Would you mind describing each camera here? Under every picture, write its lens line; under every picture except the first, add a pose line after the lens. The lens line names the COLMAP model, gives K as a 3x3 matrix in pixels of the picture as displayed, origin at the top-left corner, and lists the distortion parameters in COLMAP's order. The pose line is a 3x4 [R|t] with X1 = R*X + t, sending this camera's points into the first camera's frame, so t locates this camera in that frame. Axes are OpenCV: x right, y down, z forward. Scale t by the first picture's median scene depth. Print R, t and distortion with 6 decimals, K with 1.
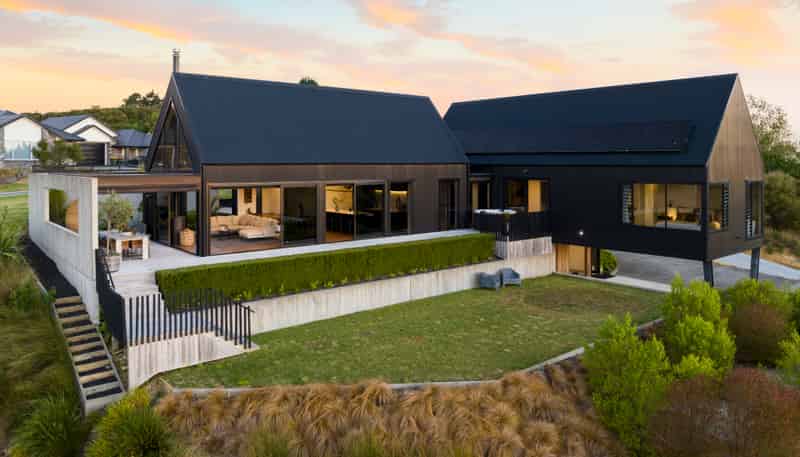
lens RADIAL K [[579.5, 0, 398.0], [0, 579.5, 174.8], [0, 0, 1]] dist [-0.036412, 0.001441]
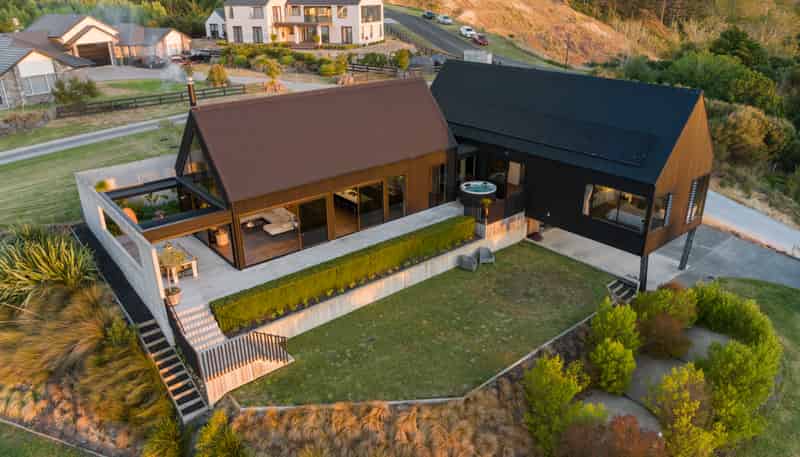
lens RADIAL K [[558.5, 0, 400.0], [0, 558.5, 228.5], [0, 0, 1]] dist [-0.035179, 0.004174]
pose [[0.999974, -0.007162, 0.000179, 0.014847], [0.006538, 0.922374, 0.386242, -0.475196], [-0.002931, -0.386231, 0.922397, -0.107783]]
